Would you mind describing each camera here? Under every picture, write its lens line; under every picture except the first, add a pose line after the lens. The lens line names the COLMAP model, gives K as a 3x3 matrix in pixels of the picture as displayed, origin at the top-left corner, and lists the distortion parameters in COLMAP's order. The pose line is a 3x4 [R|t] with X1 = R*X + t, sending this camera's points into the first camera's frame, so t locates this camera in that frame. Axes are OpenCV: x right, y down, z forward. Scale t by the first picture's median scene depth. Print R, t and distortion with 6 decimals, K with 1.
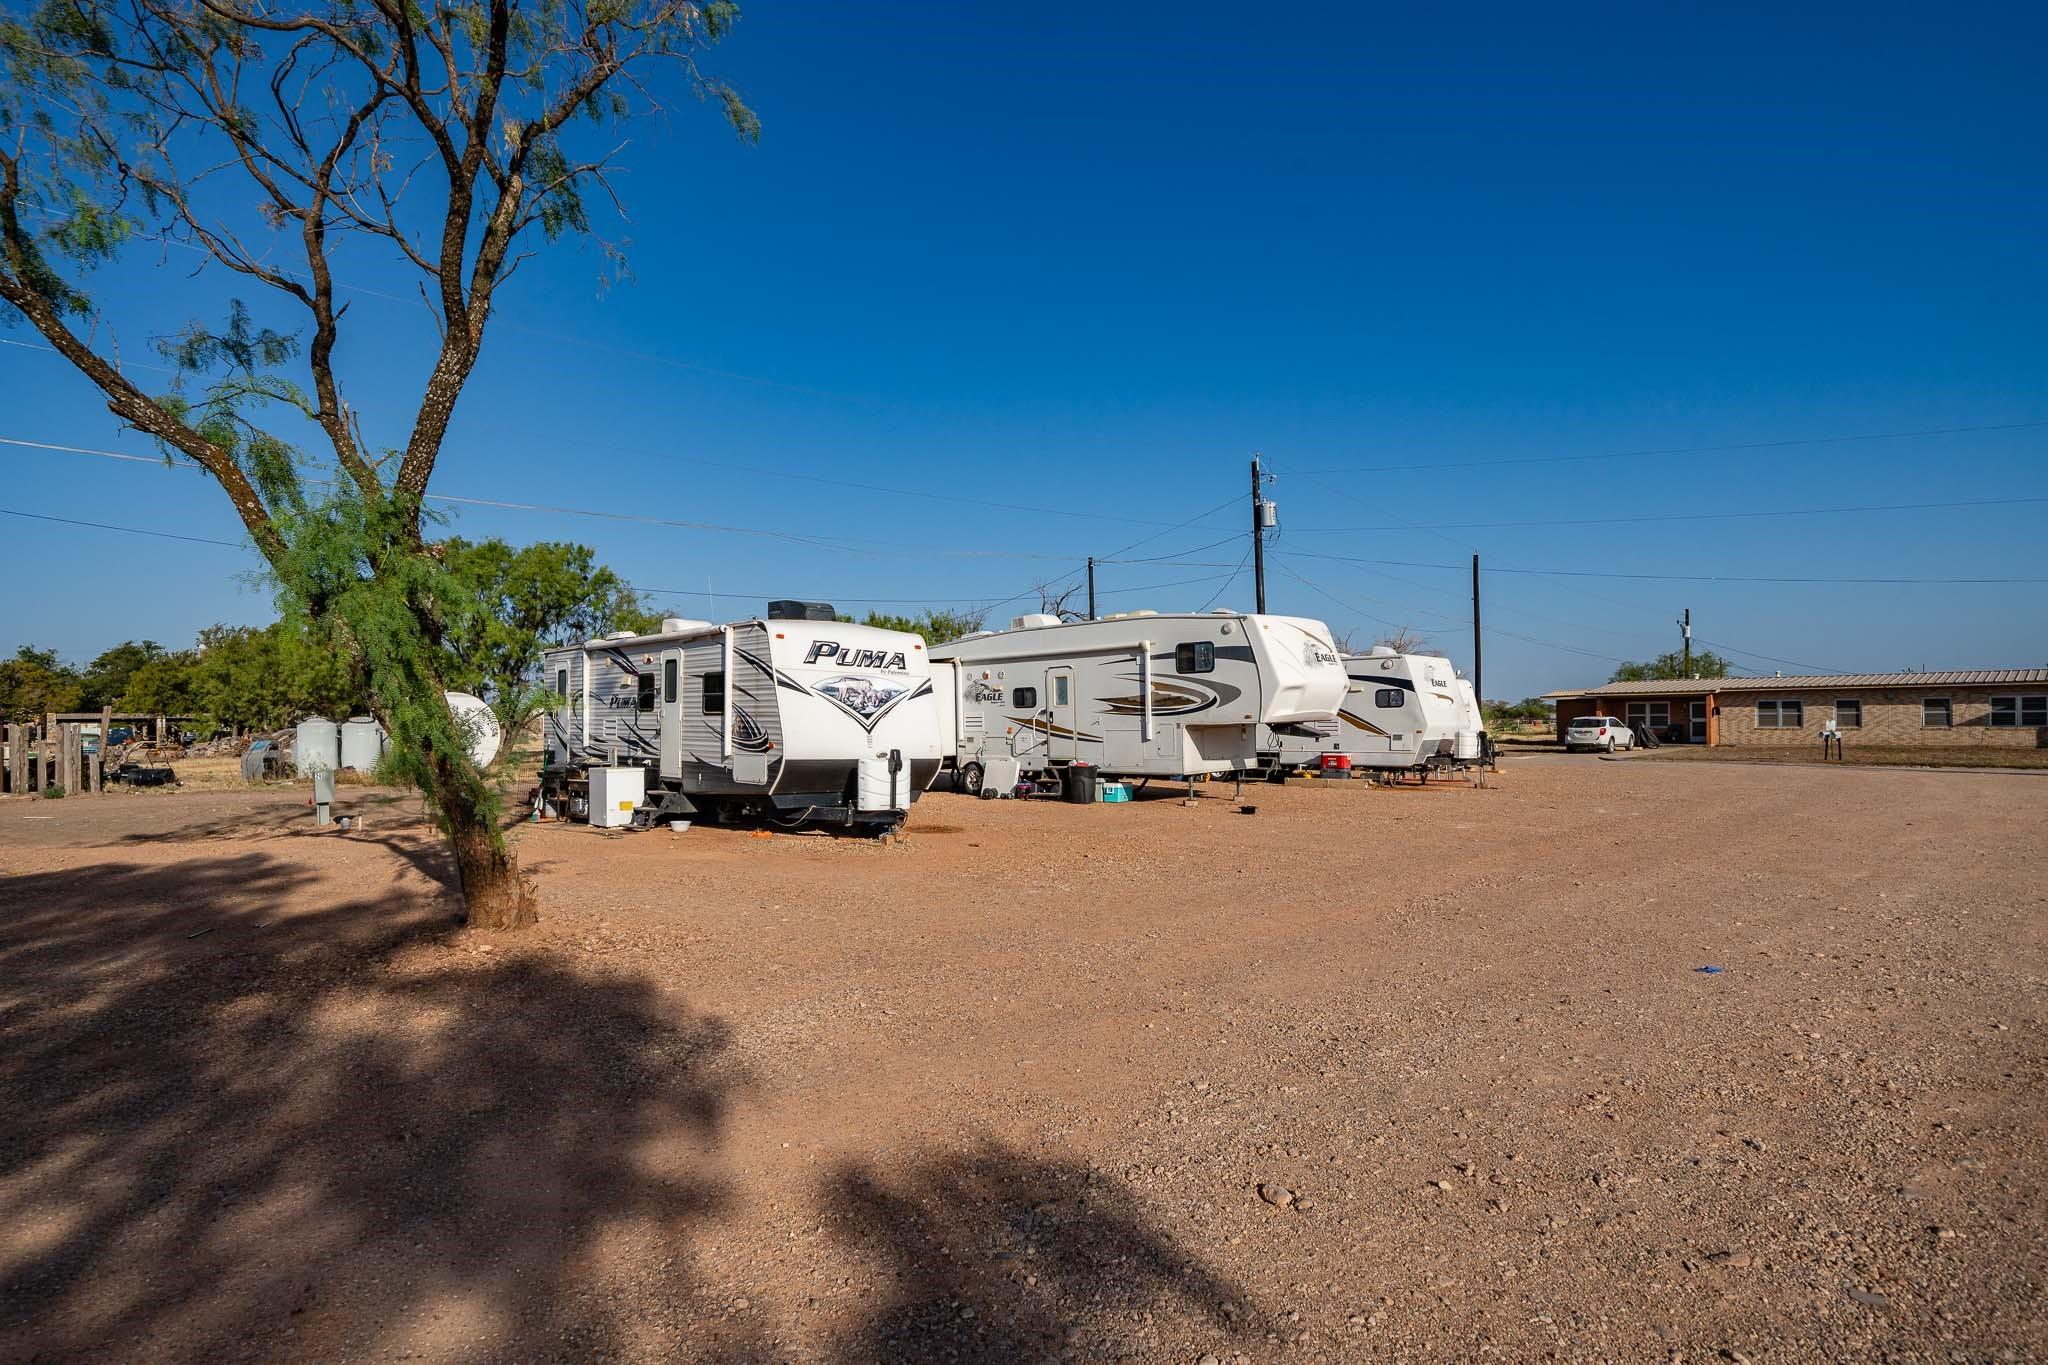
lens RADIAL K [[1011.3, 0, 1024.8], [0, 1011.3, 692.7], [0, 0, 1]] dist [-0.005045, -0.000759]
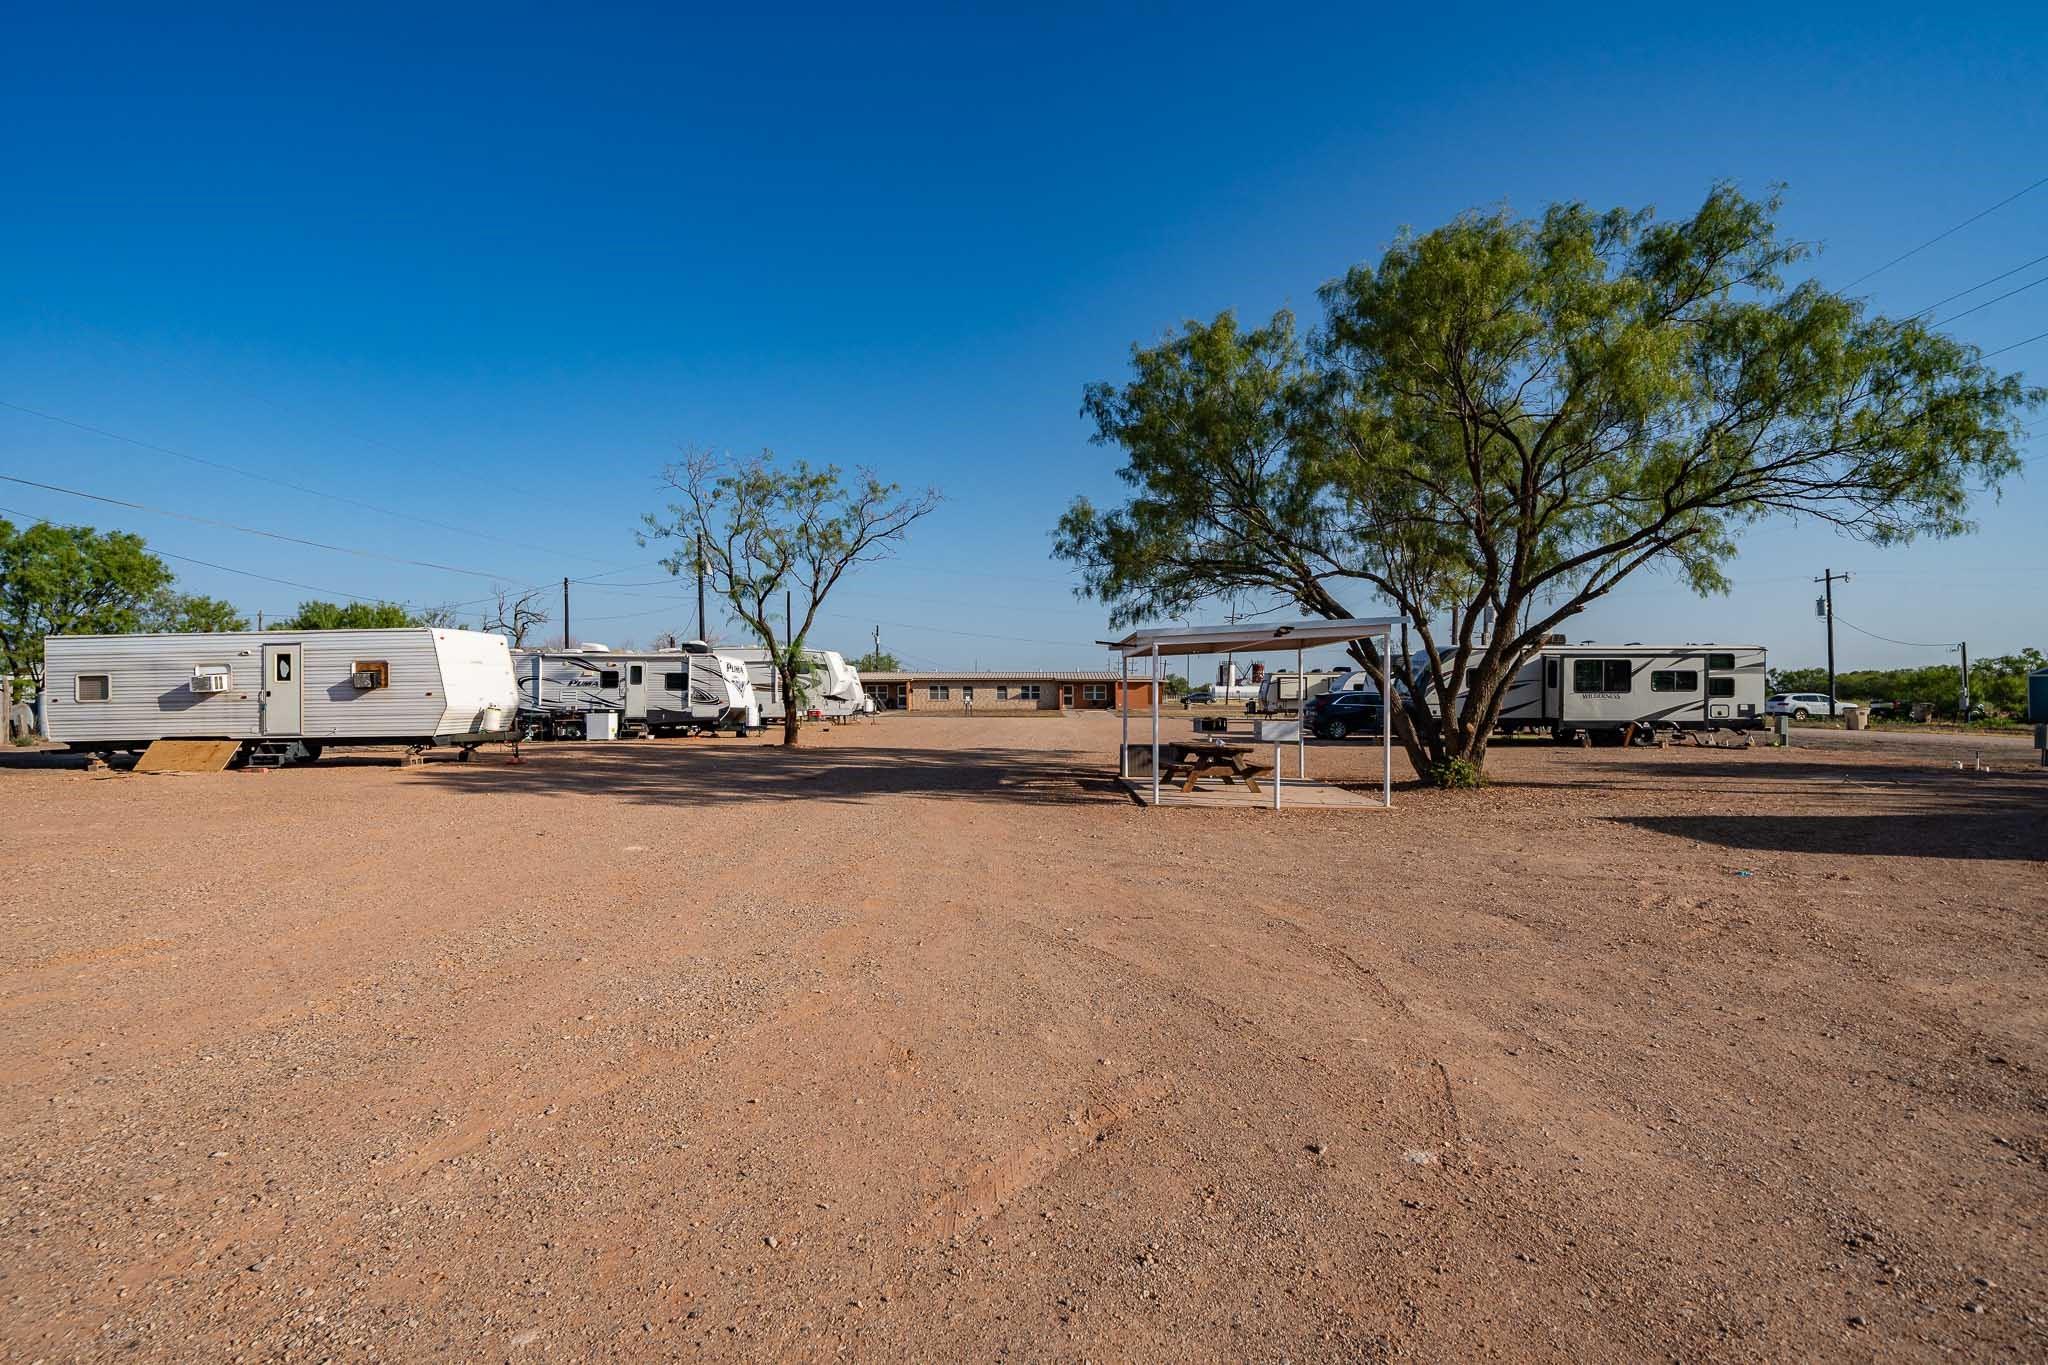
lens RADIAL K [[947.4, 0, 1008.3], [0, 947.4, 680.2], [0, 0, 1]] dist [-0.000849, -0.000023]
pose [[0.716086, 0.015877, 0.697831, -0.424310], [-0.023214, 0.999730, 0.001075, -0.007608], [-0.697626, -0.016969, 0.716262, -0.383901]]
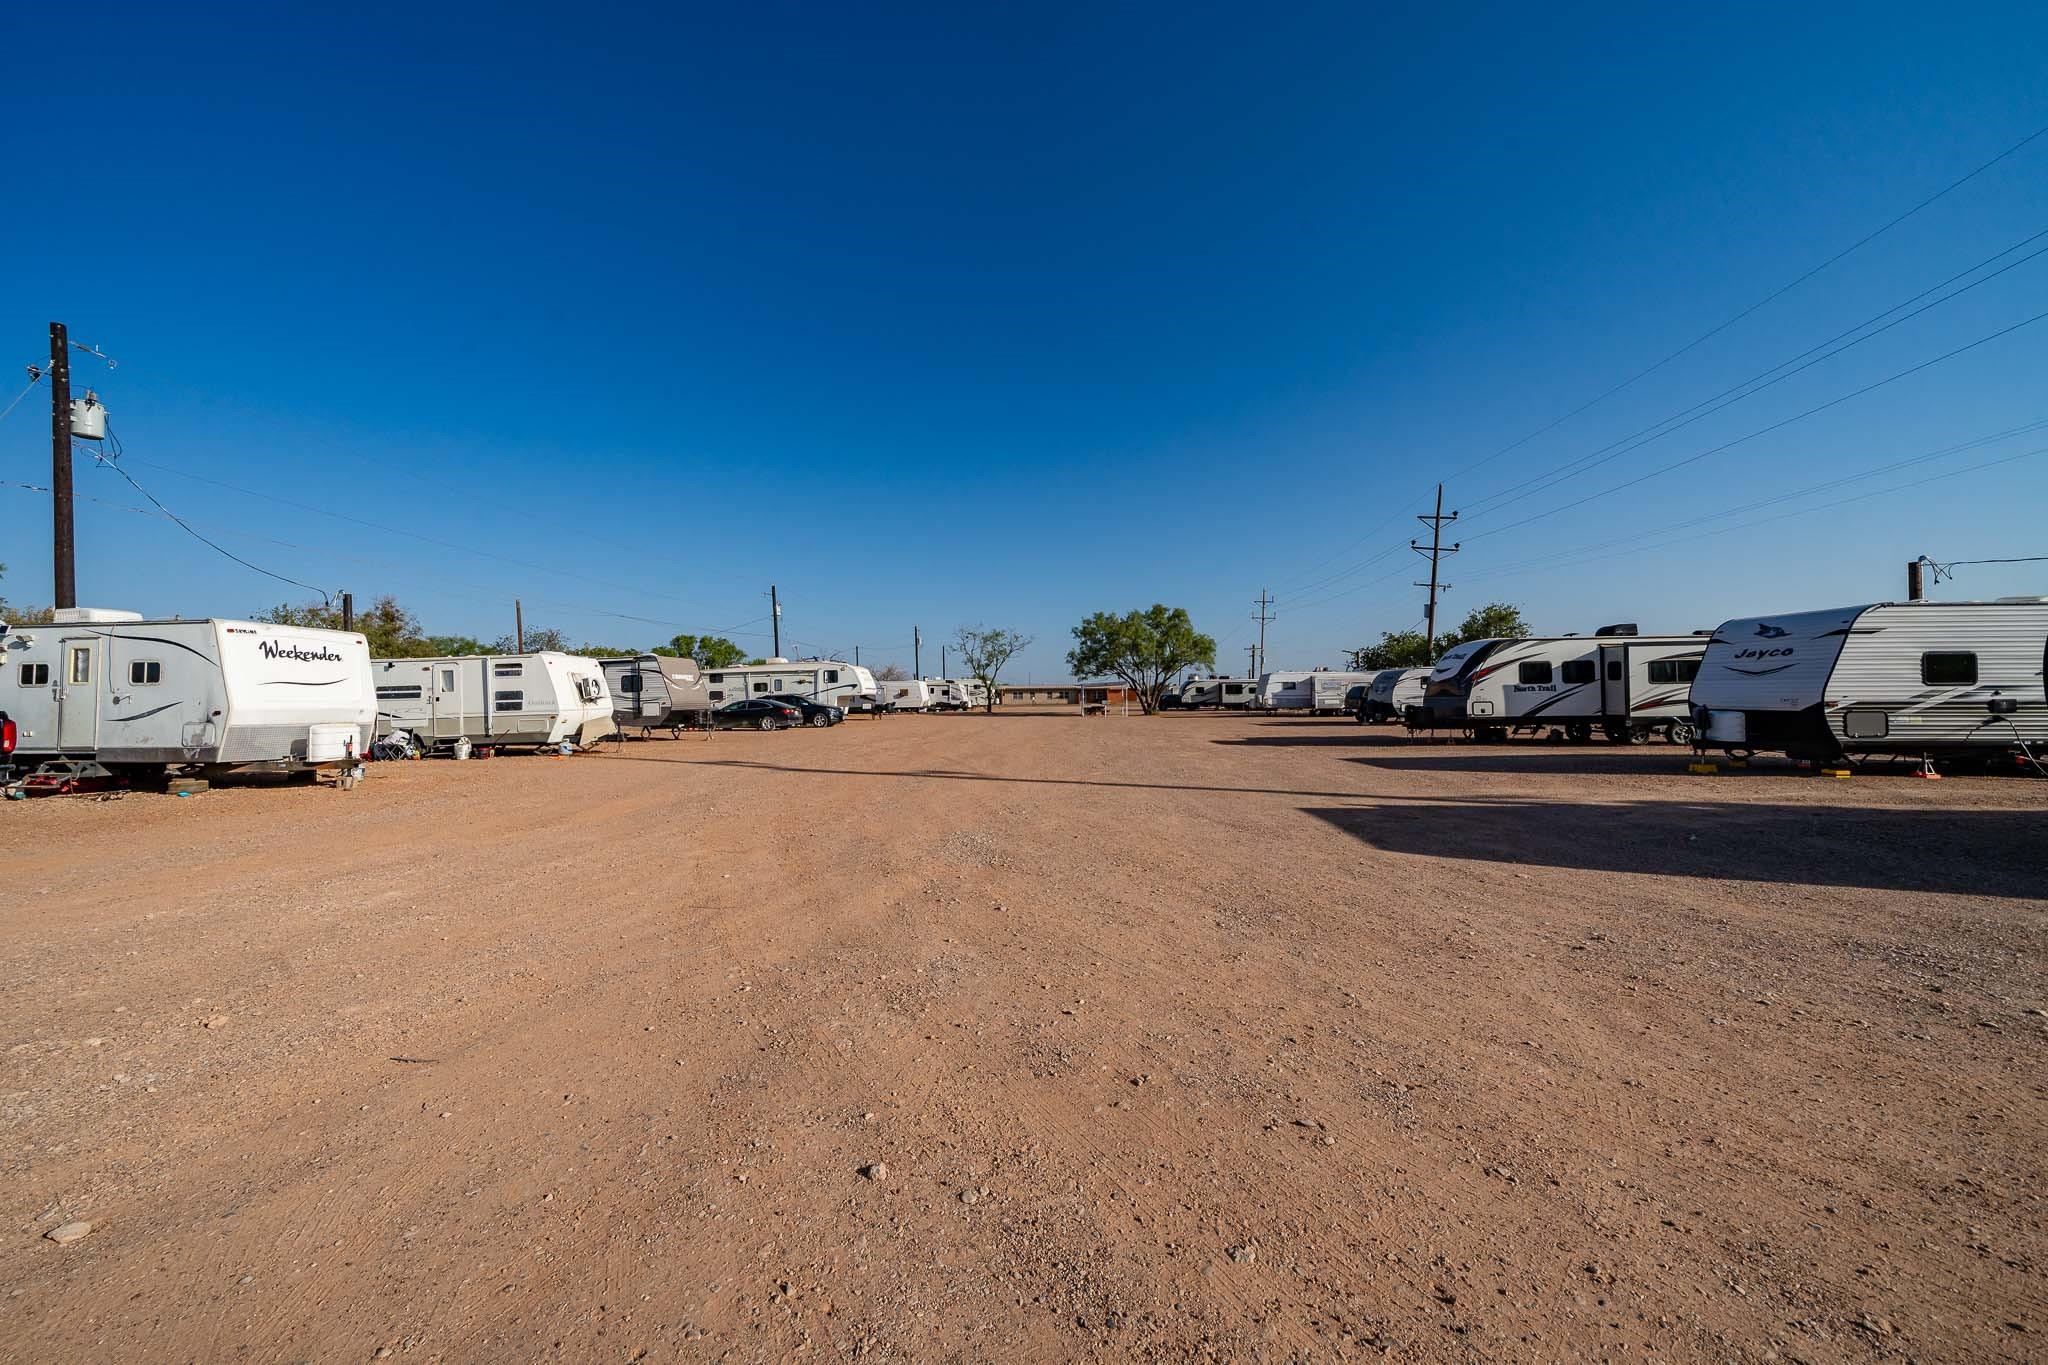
lens RADIAL K [[716.5, 0, 1008.7], [0, 716.5, 677.6], [0, 0, 1]] dist [-0.001209, -0.000001]
pose [[0.755709, 0.017133, 0.654683, -1.093432], [-0.014554, 0.999850, -0.009366, -0.021826], [-0.654746, -0.002451, 0.755845, -1.057557]]
